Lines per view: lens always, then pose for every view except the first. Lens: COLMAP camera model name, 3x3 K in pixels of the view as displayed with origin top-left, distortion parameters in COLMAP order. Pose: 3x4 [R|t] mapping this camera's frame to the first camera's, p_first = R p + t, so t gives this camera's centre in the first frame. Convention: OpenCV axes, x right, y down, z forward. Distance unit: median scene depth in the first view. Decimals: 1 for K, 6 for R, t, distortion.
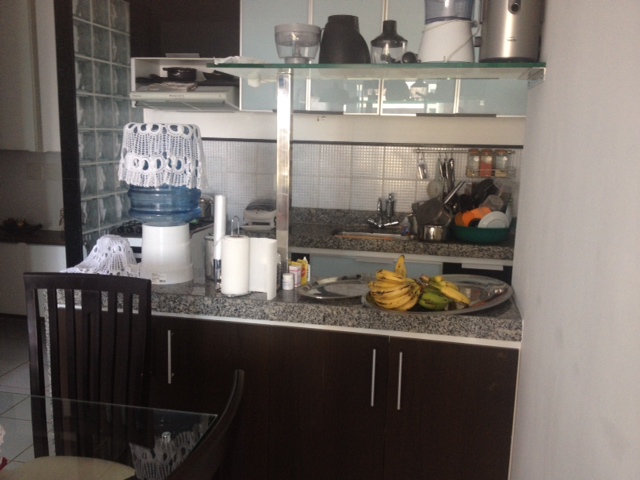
lens RADIAL K [[599.6, 0, 320.0], [0, 599.6, 240.0], [0, 0, 1]] dist [0.141929, -0.294058]
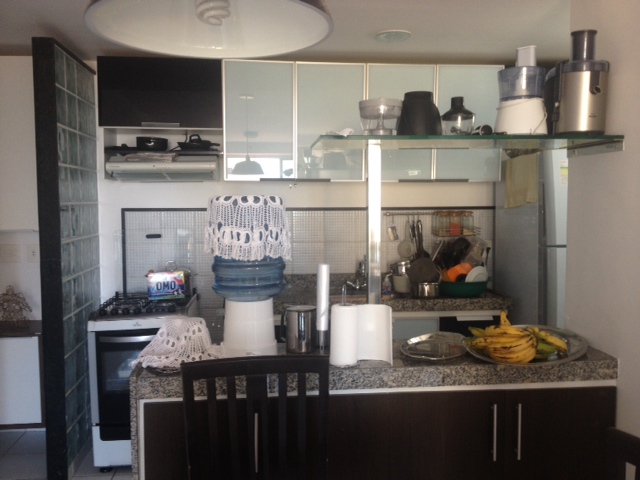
lens RADIAL K [[599.6, 0, 320.0], [0, 599.6, 240.0], [0, 0, 1]] dist [0.141929, -0.294058]
pose [[0.951691, -0.048195, 0.303253, -0.466669], [0.080054, 0.992394, -0.093513, -0.022582], [-0.296440, 0.113272, 0.948311, 0.064642]]
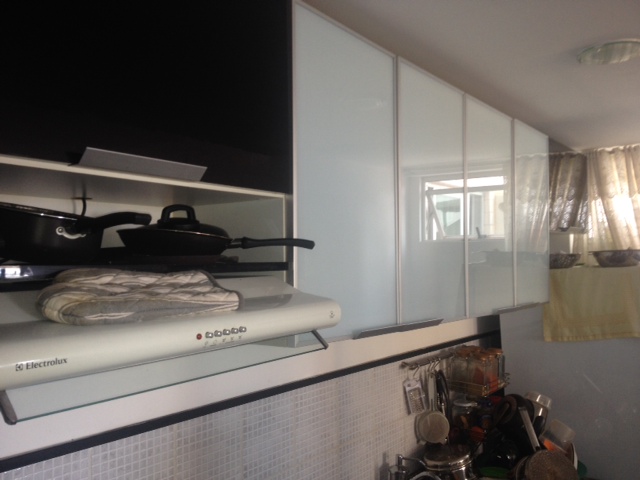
lens RADIAL K [[599.6, 0, 320.0], [0, 599.6, 240.0], [0, 0, 1]] dist [0.141929, -0.294058]
pose [[0.407337, 0.006954, 0.913251, -0.682193], [0.175627, 0.980711, -0.085802, -0.395789], [-0.896232, 0.195342, 0.398259, 1.395914]]
